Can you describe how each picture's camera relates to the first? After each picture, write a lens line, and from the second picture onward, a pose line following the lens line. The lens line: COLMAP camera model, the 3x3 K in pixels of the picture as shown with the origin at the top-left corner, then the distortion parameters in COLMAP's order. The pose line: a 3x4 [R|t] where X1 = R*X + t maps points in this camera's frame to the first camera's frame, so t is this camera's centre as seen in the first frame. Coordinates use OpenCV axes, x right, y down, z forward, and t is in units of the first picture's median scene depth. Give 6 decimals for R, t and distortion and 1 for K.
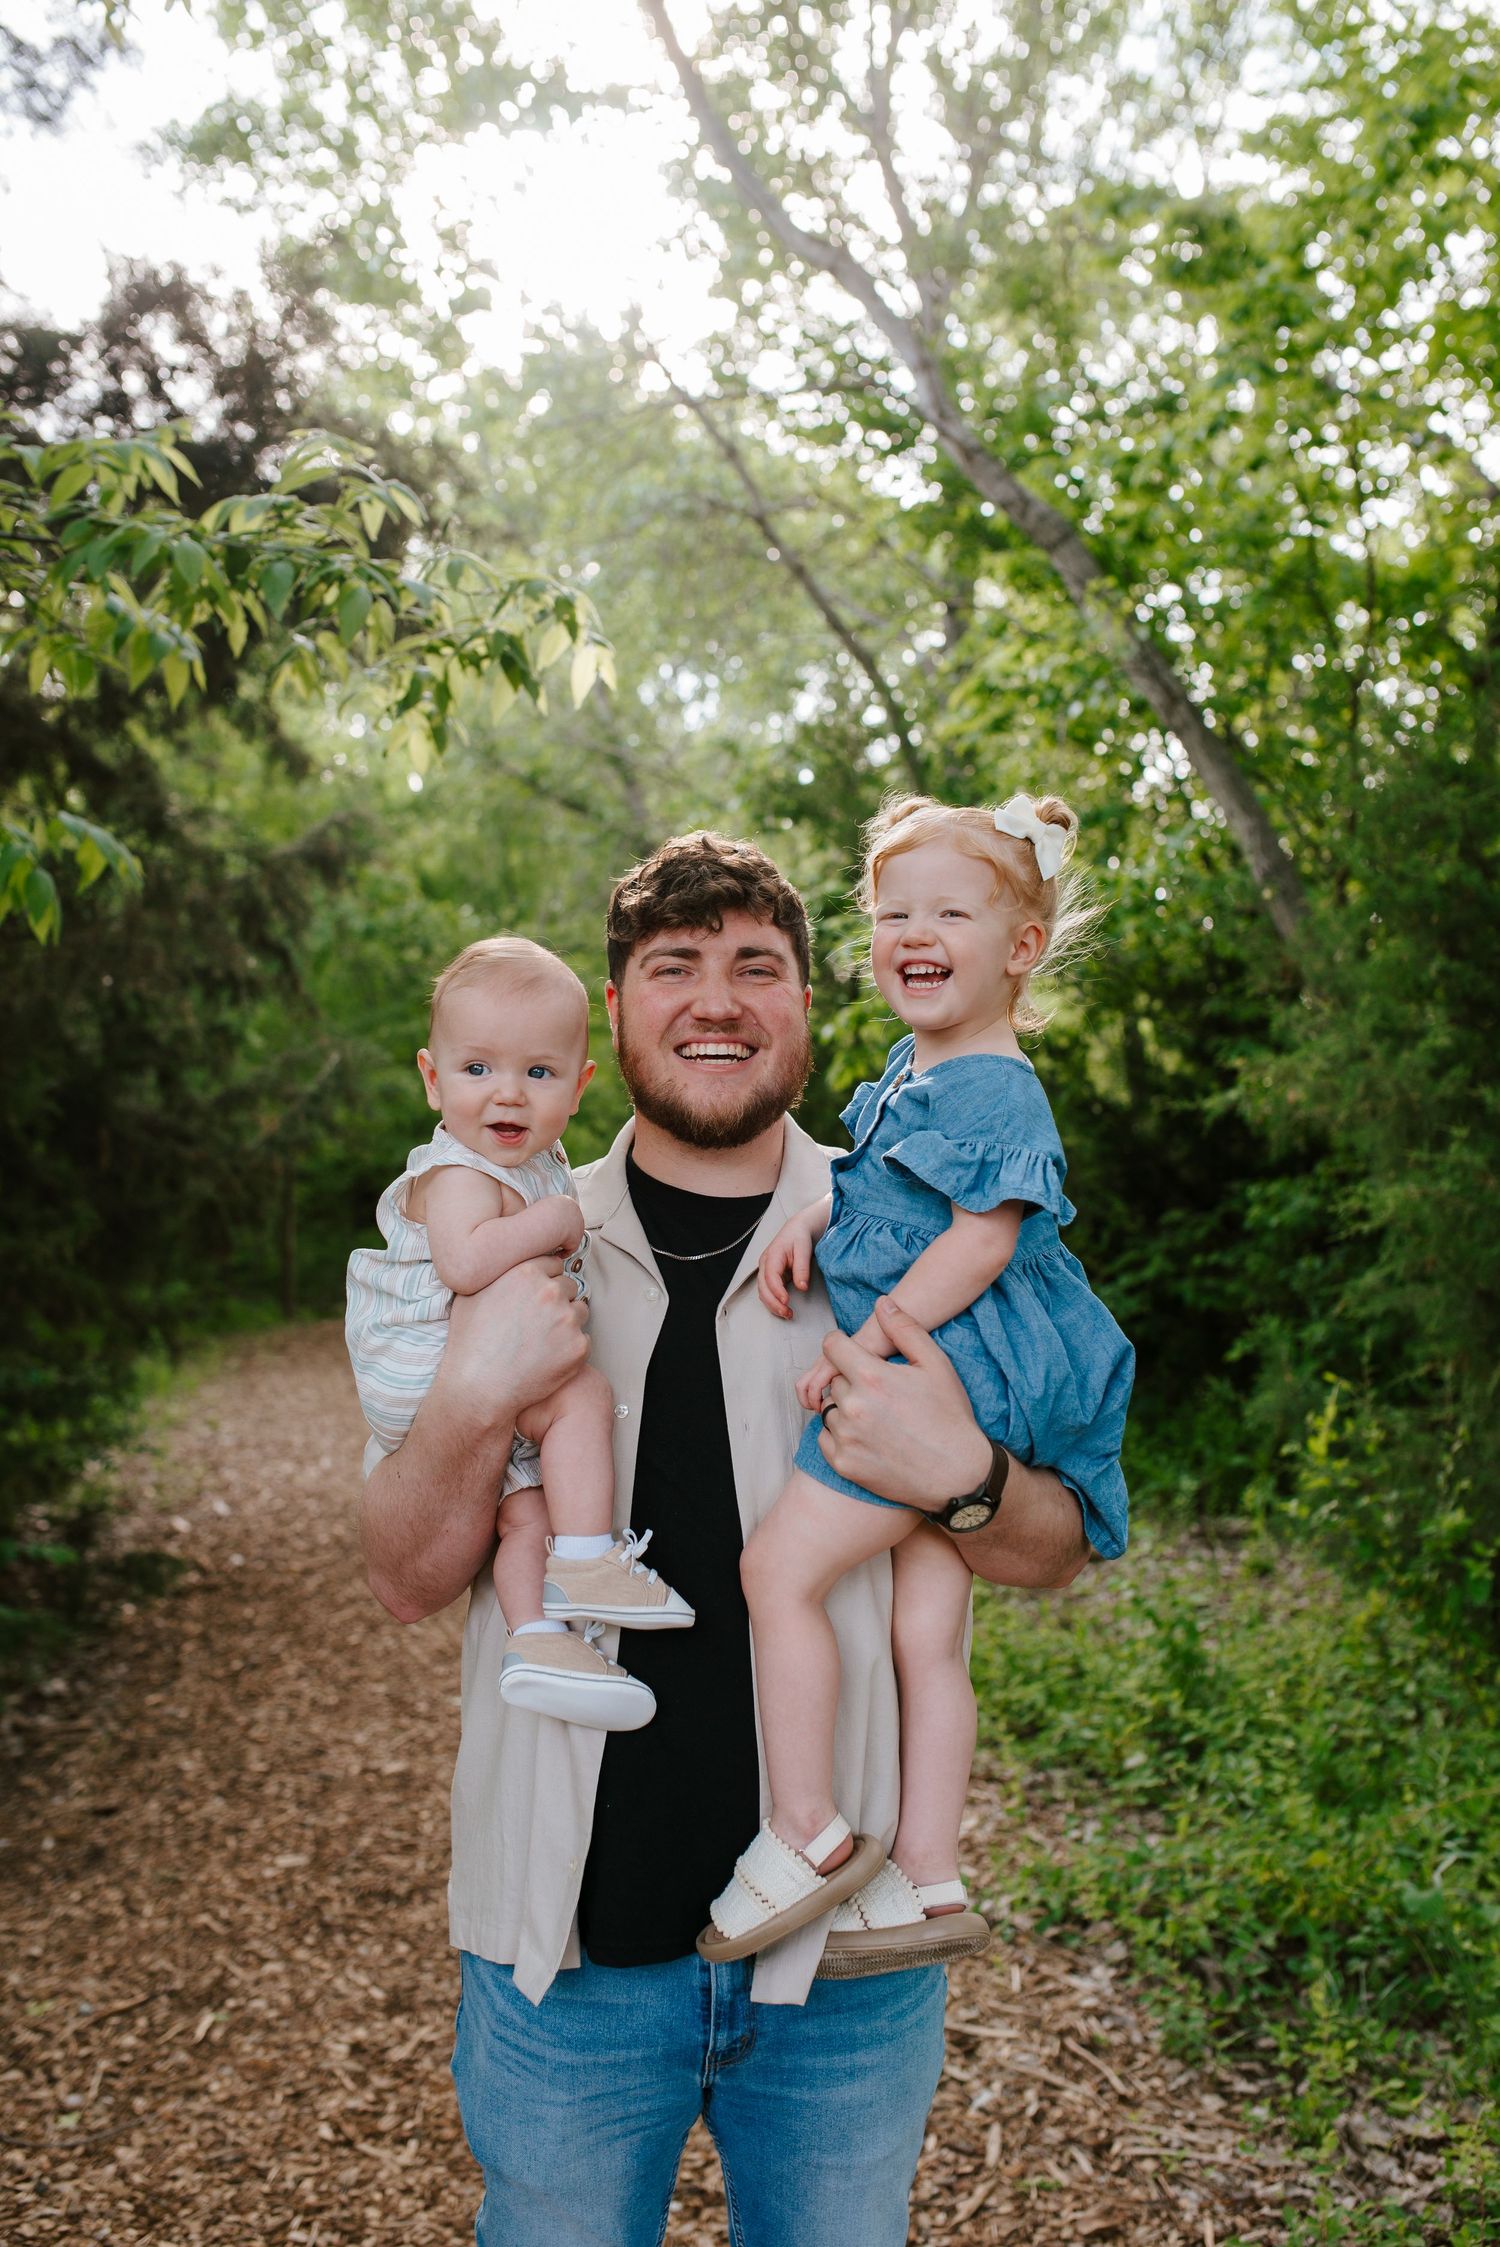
lens RADIAL K [[2241.2, 0, 750.0], [0, 2241.2, 1123.5], [0, 0, 1]] dist [0.008582, 0.021130]
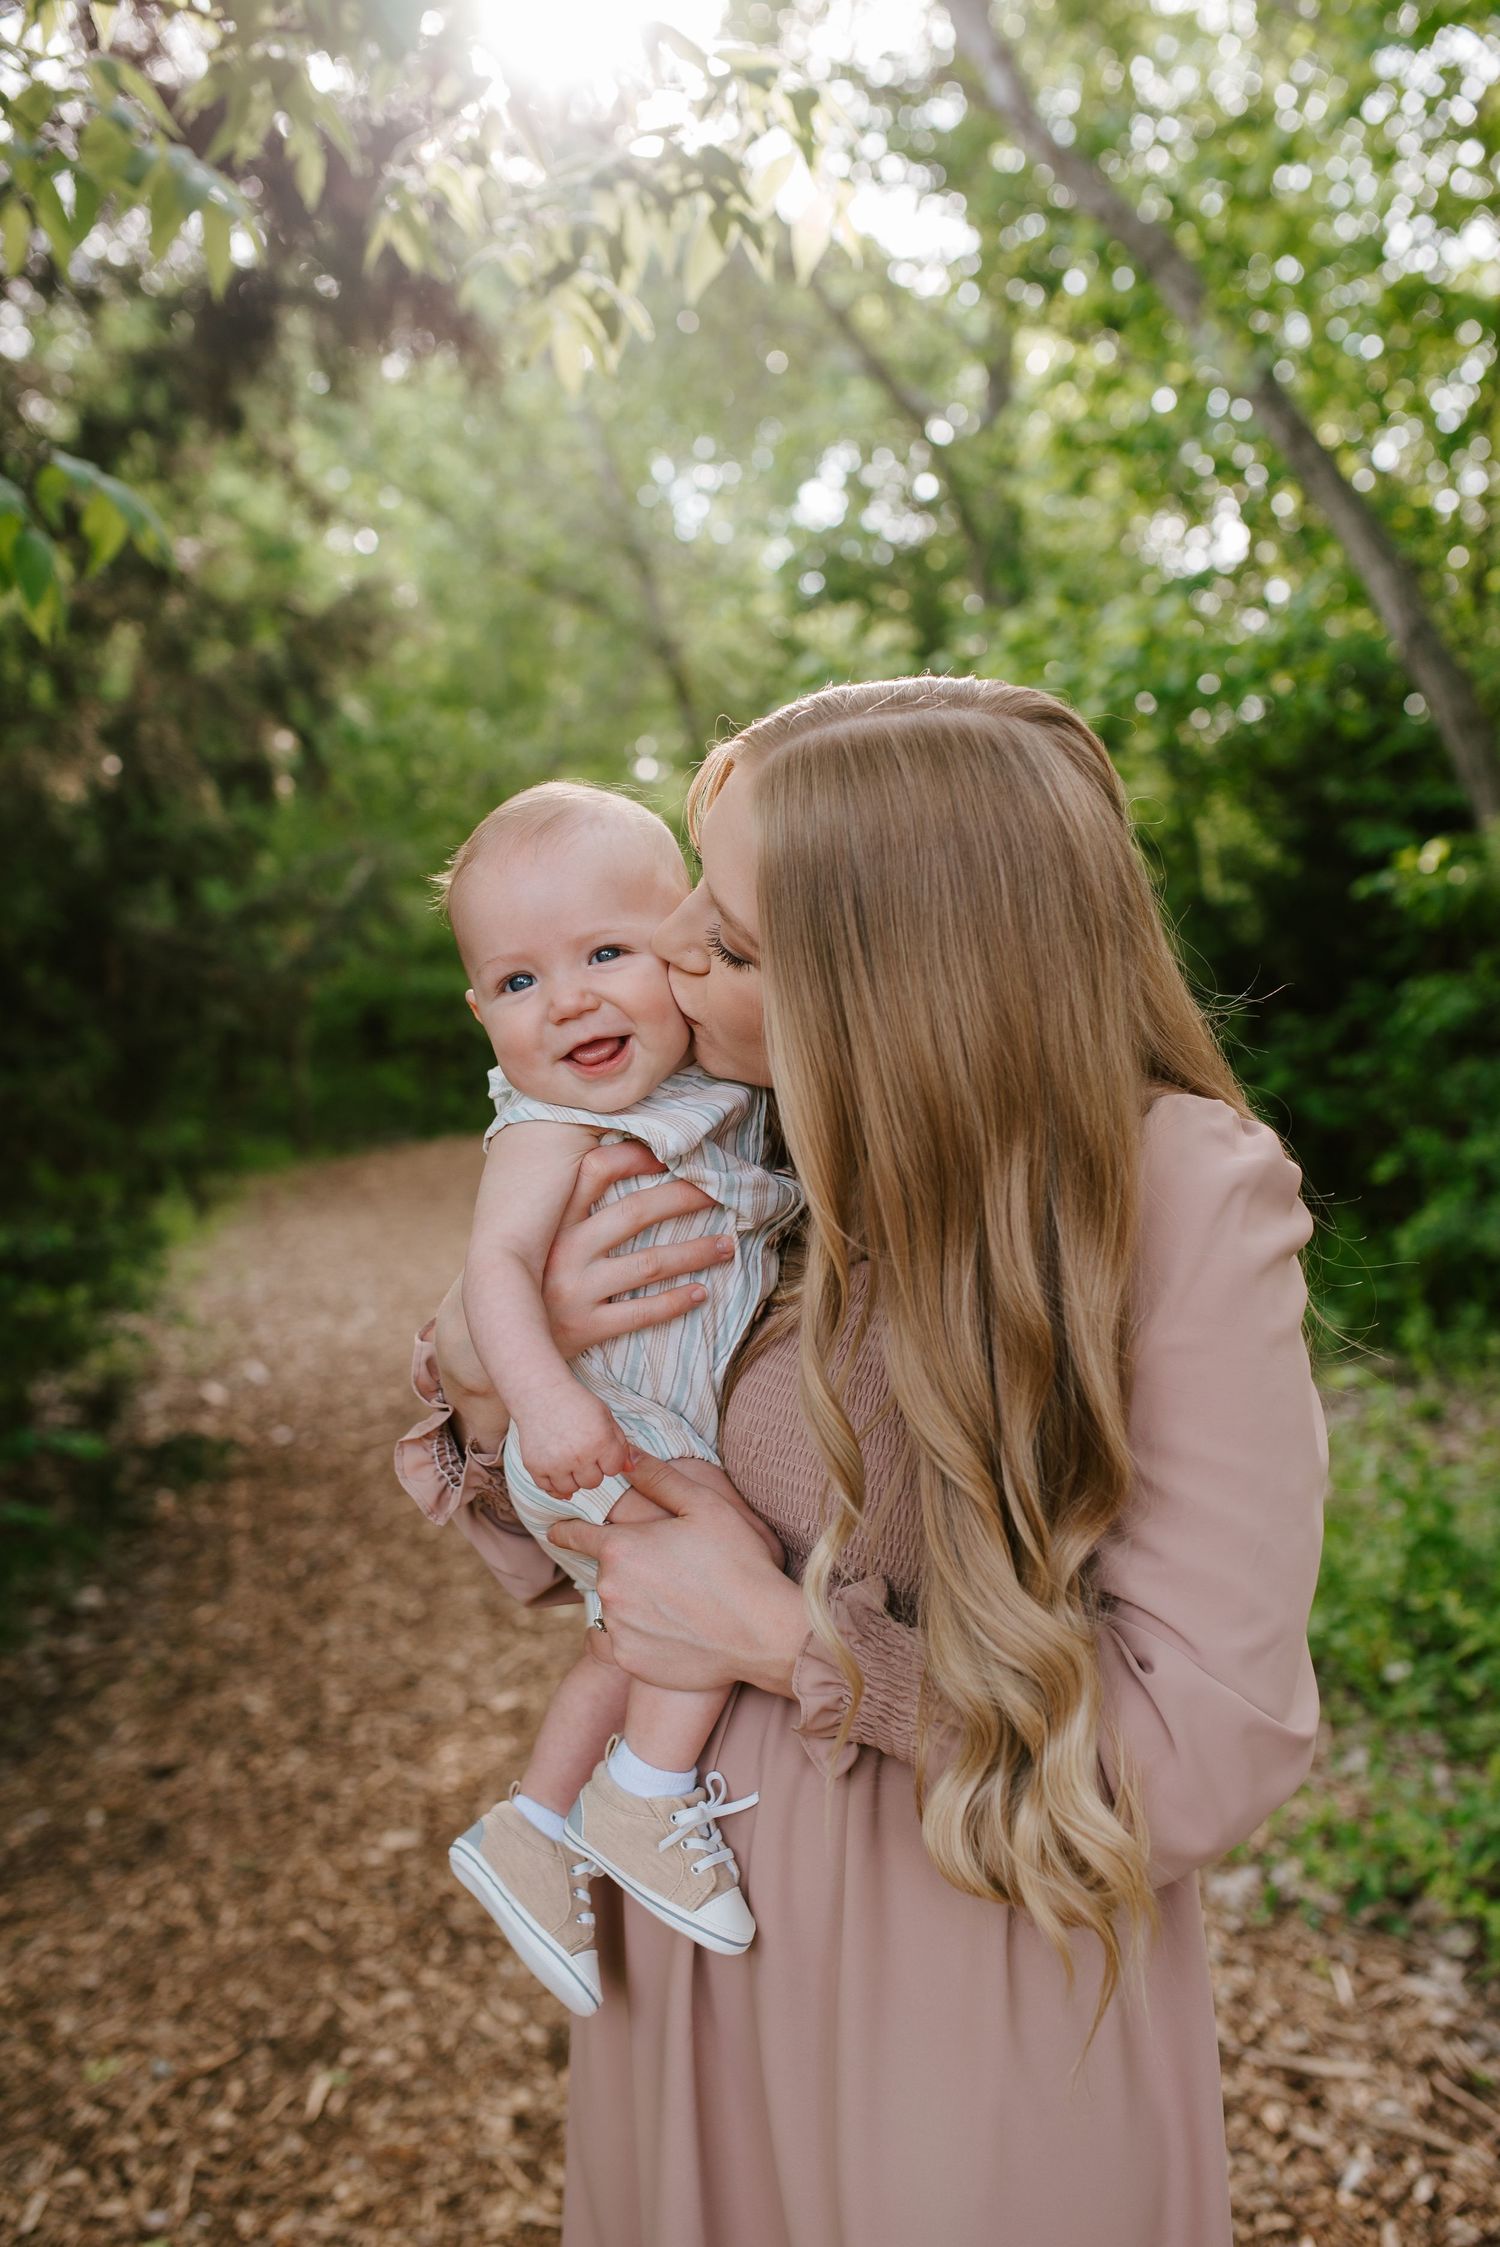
lens RADIAL K [[2233.3, 0, 751.5], [0, 2233.3, 1108.2], [0, 0, 1]] dist [-0.004661, 0.032883]
pose [[0.999631, -0.026791, 0.004424, -0.060815], [0.026400, 0.997017, 0.072526, 0.009516], [-0.006354, -0.072382, 0.997357, 0.178377]]
